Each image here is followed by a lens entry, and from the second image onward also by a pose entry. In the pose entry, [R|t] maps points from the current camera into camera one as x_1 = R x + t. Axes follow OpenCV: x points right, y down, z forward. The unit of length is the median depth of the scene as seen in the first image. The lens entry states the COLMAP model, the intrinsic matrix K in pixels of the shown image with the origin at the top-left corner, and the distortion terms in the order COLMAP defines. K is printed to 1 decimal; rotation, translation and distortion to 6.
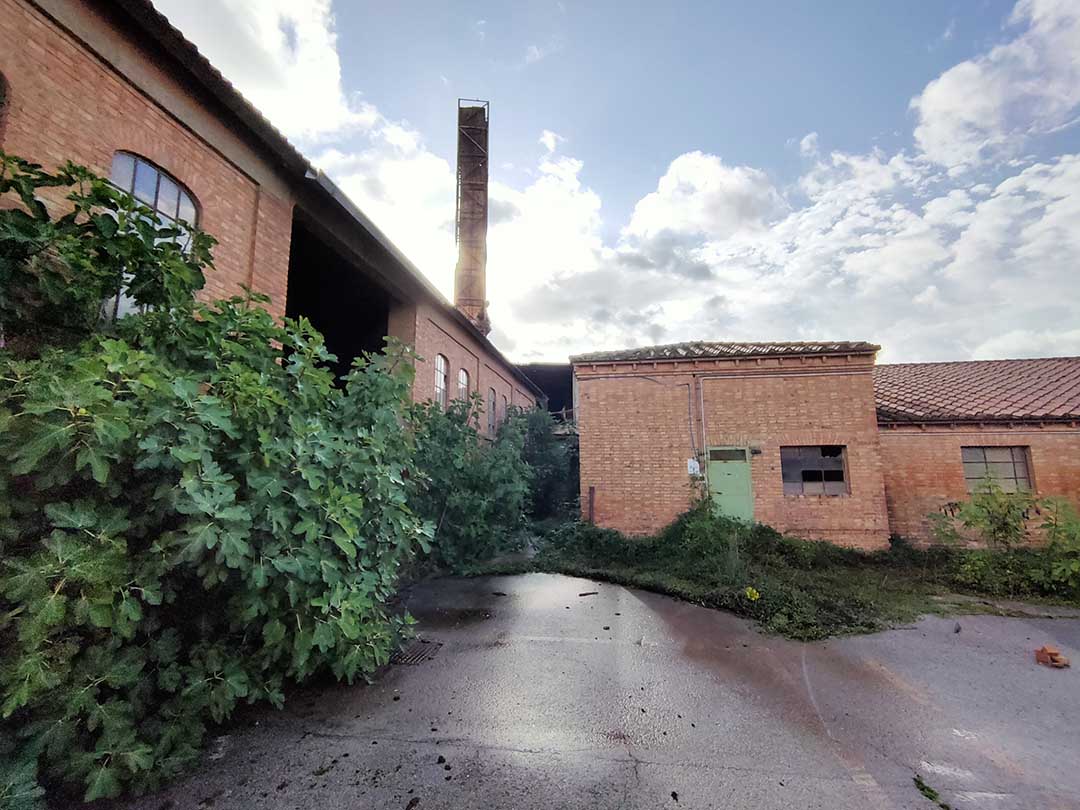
lens RADIAL K [[508.5, 0, 536.8], [0, 508.5, 391.9], [0, 0, 1]] dist [0.003918, -0.003975]
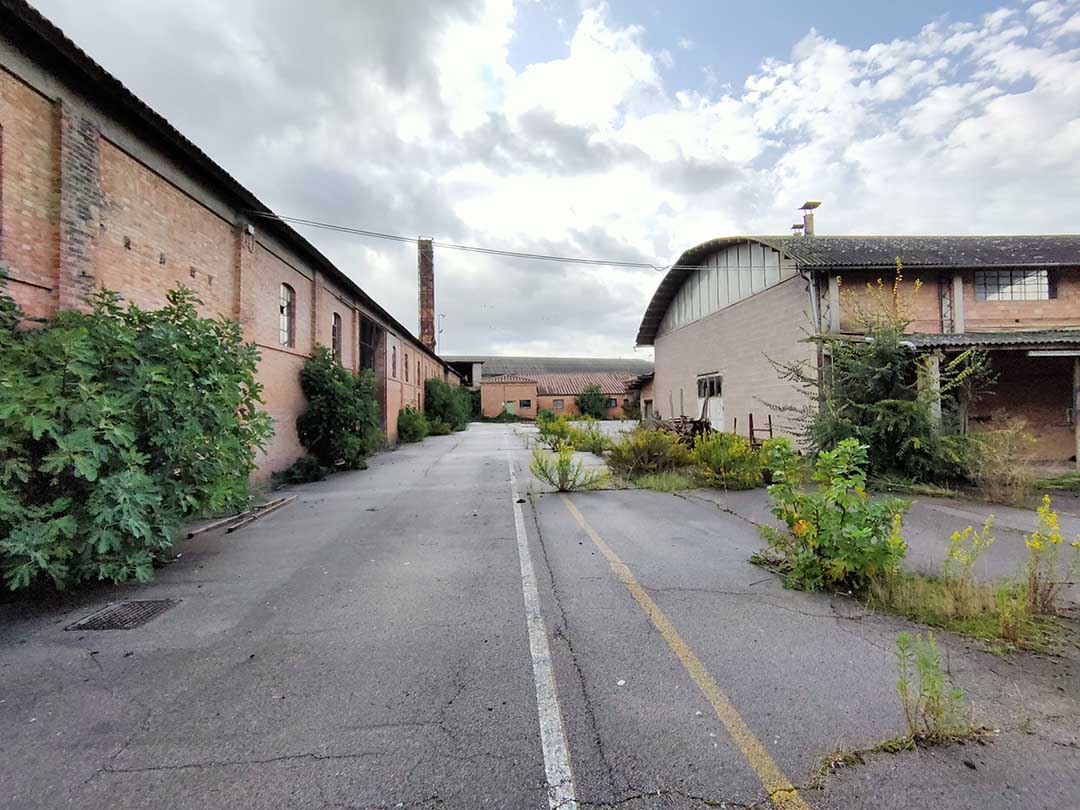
lens RADIAL K [[508.5, 0, 536.8], [0, 508.5, 391.9], [0, 0, 1]] dist [0.003918, -0.003975]
pose [[0.958059, -0.010896, 0.286364, -0.858494], [-0.027947, 0.990961, 0.131207, -0.671837], [-0.285205, -0.133707, 0.949095, -4.033726]]
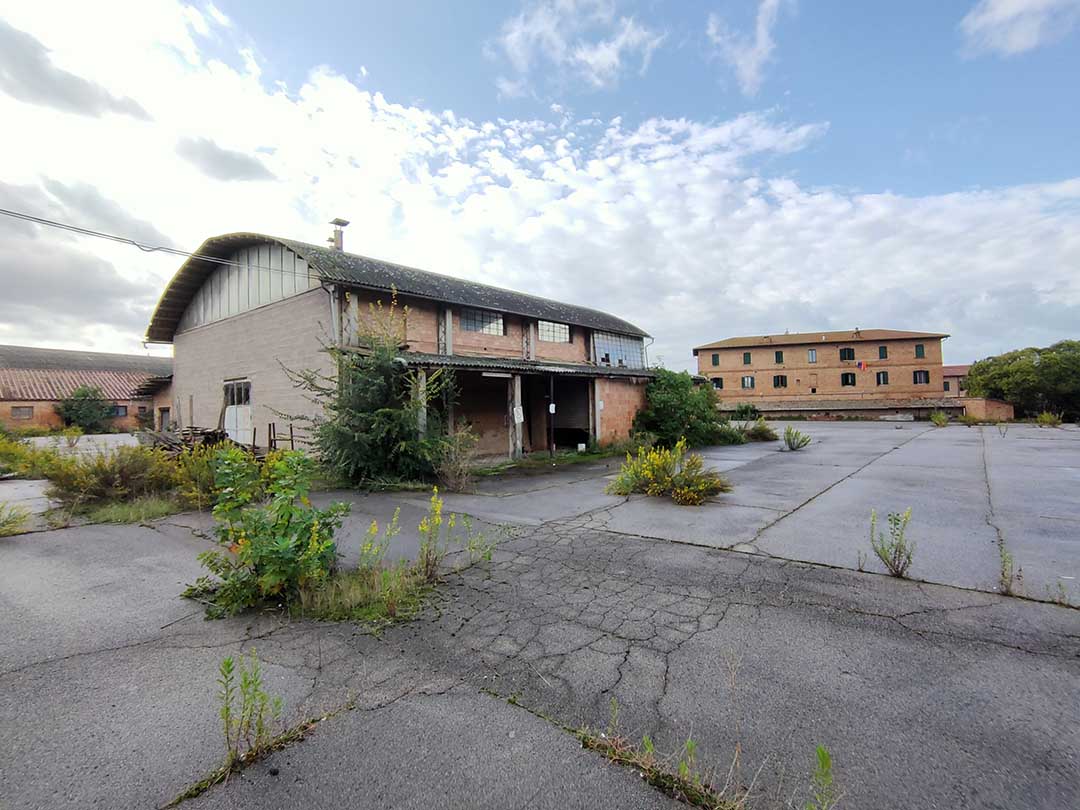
lens RADIAL K [[508.5, 0, 536.8], [0, 508.5, 391.9], [0, 0, 1]] dist [0.003918, -0.003975]
pose [[0.460838, 0.013496, 0.887382, -0.705428], [-0.127374, 0.990538, 0.051083, -0.686853], [-0.878296, -0.136570, 0.458197, -4.114198]]
